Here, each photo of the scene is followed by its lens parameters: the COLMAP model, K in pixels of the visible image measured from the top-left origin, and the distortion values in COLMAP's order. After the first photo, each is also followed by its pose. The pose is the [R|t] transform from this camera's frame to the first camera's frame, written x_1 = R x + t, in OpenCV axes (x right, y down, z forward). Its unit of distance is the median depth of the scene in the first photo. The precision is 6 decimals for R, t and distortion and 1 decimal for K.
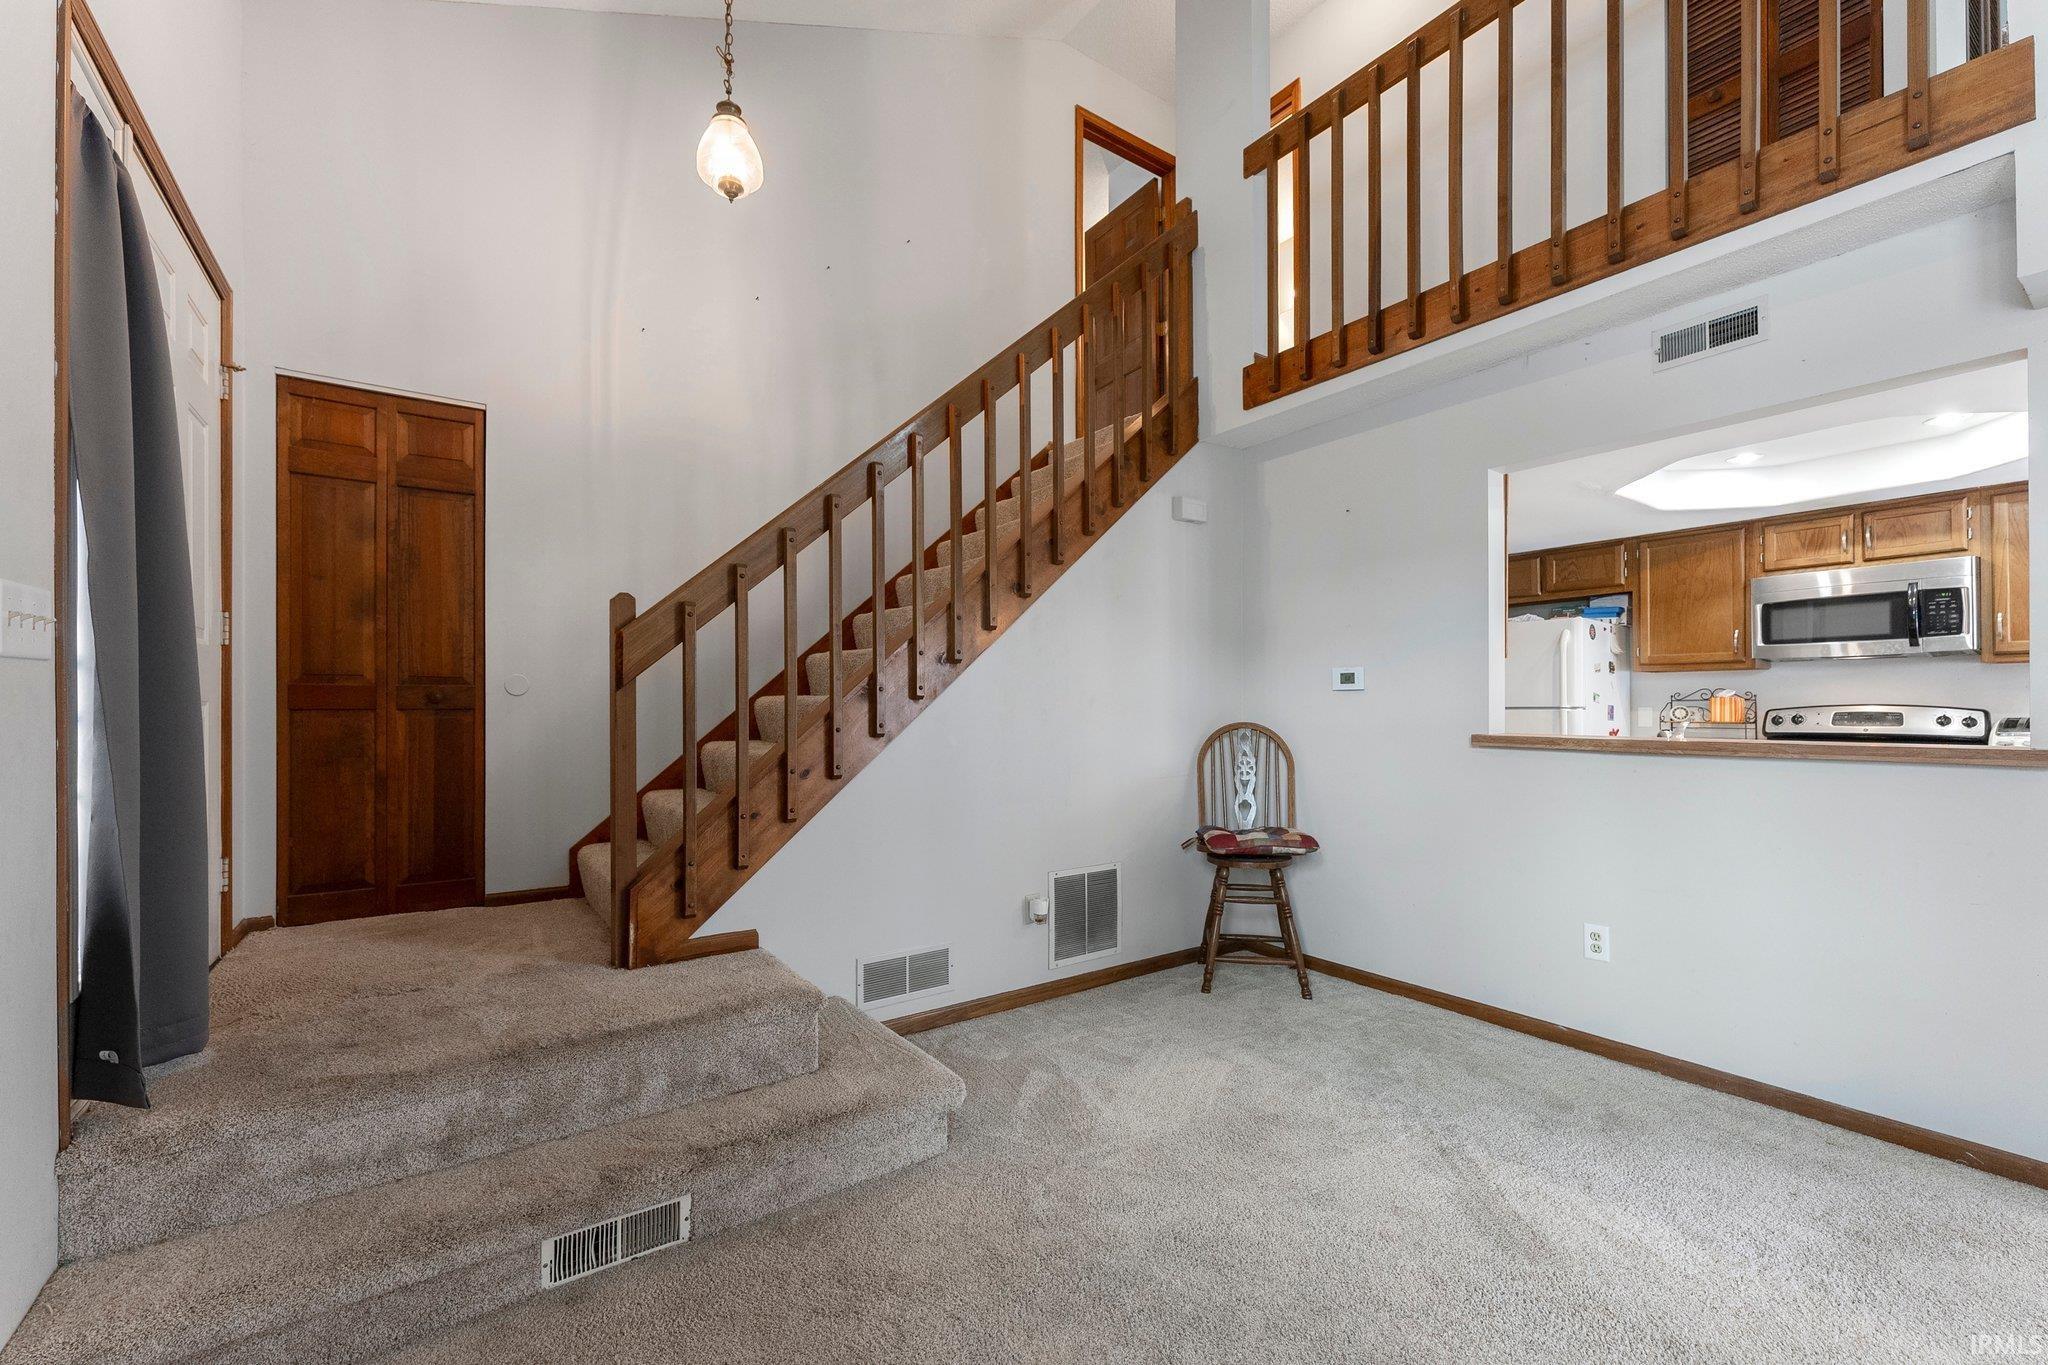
lens RADIAL K [[834.0, 0, 1031.8], [0, 834.0, 707.1], [0, 0, 1]] dist [-0.000253, 0.000027]
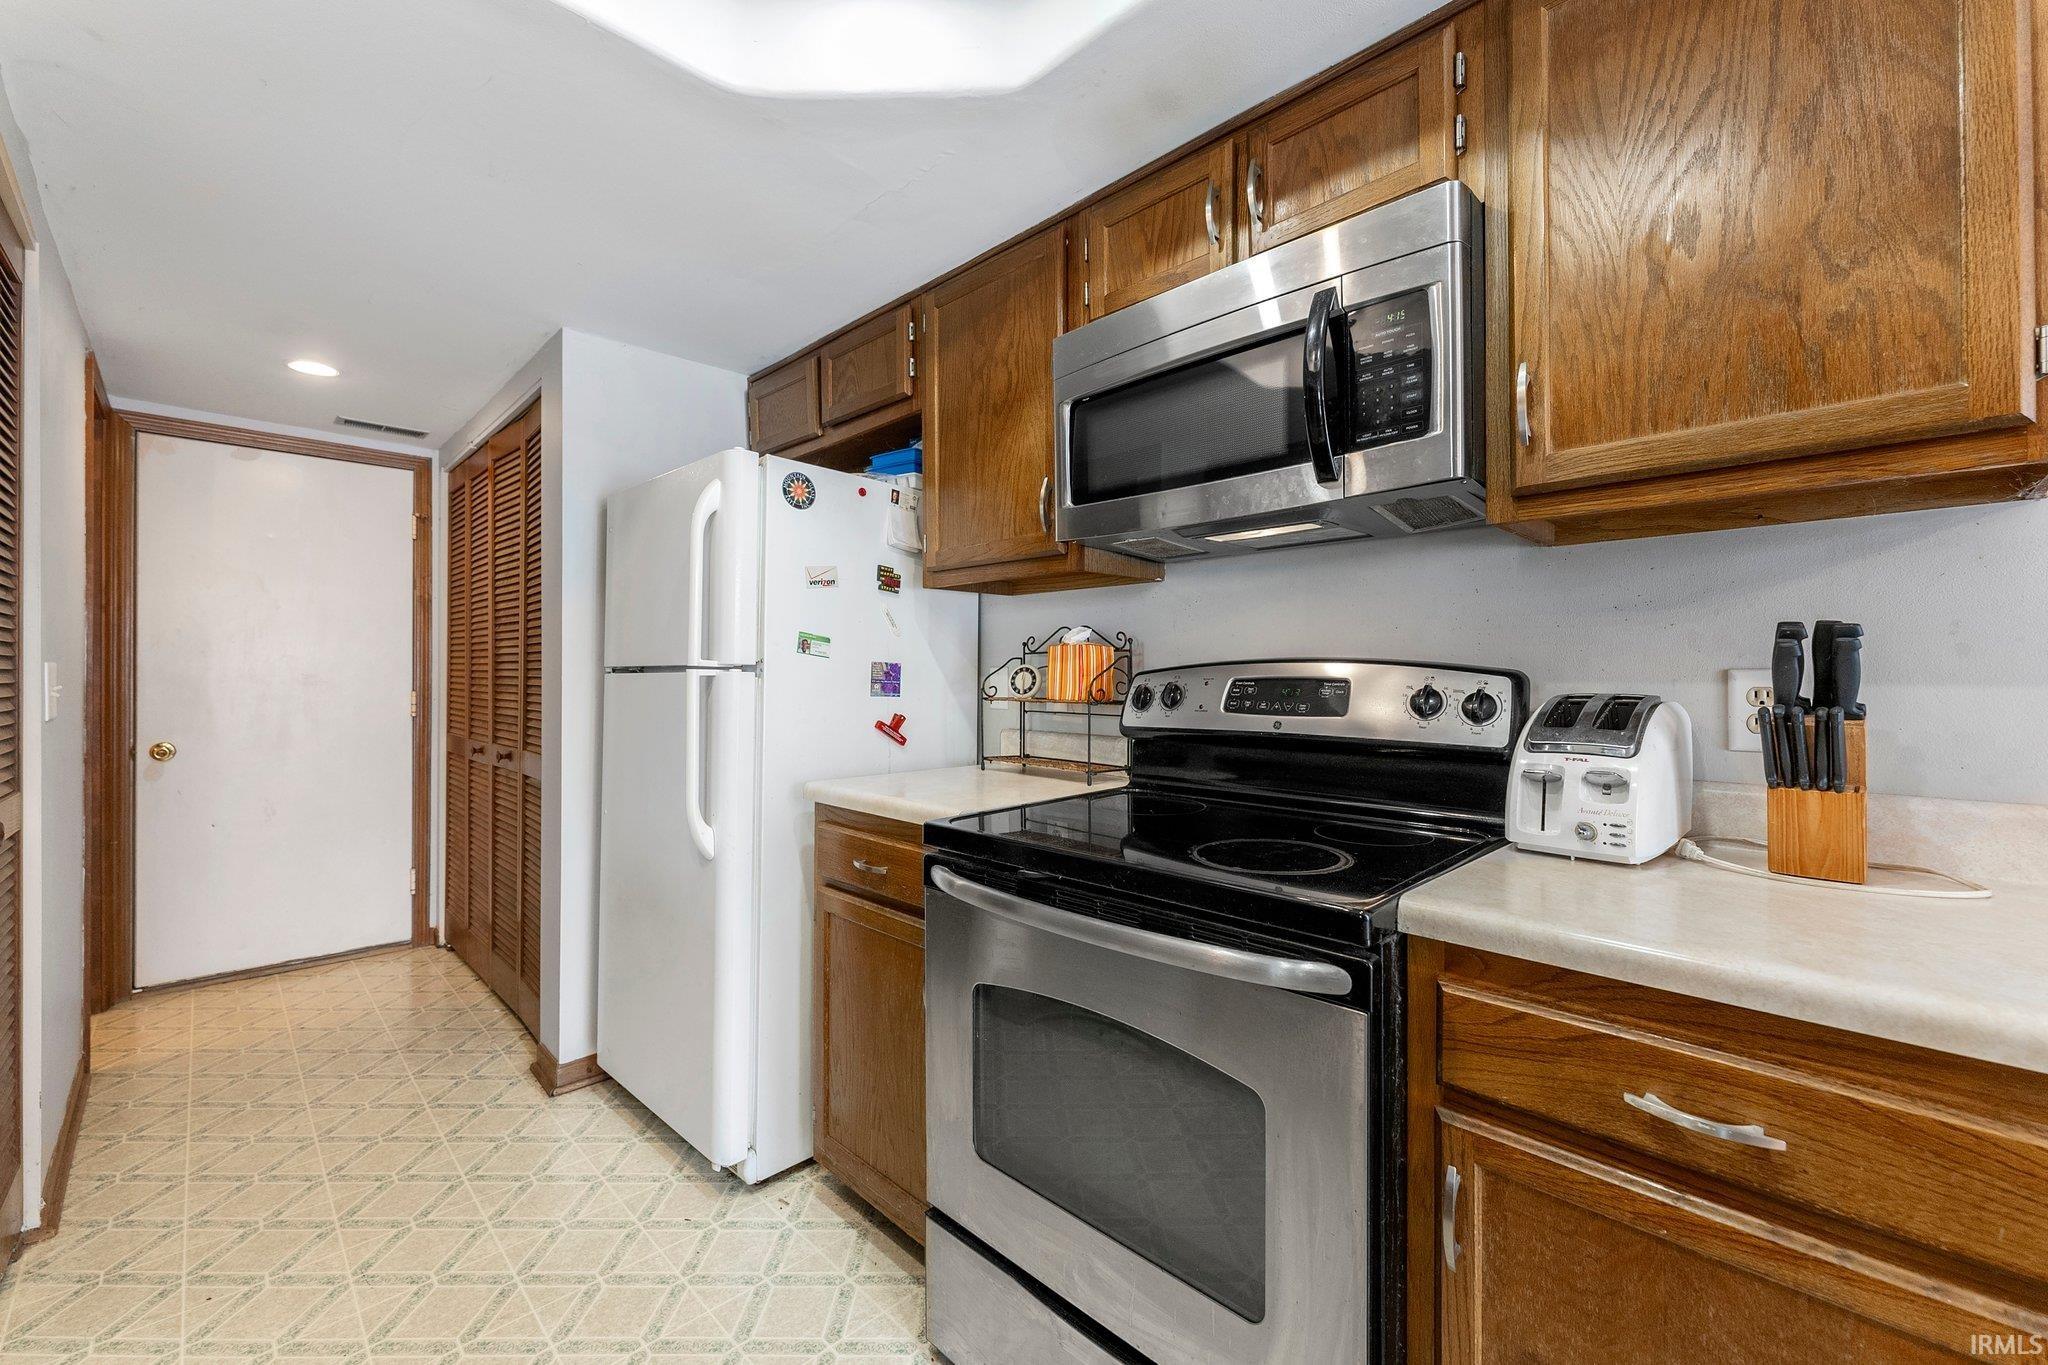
lens RADIAL K [[825.9, 0, 1031.2], [0, 825.9, 674.1], [0, 0, 1]] dist [0.000257, -0.000013]
pose [[0.985459, -0.000127, 0.169915, 1.000410], [-0.000261, 0.999997, 0.002261, 0.003917], [-0.169915, -0.002273, 0.985456, 0.783576]]
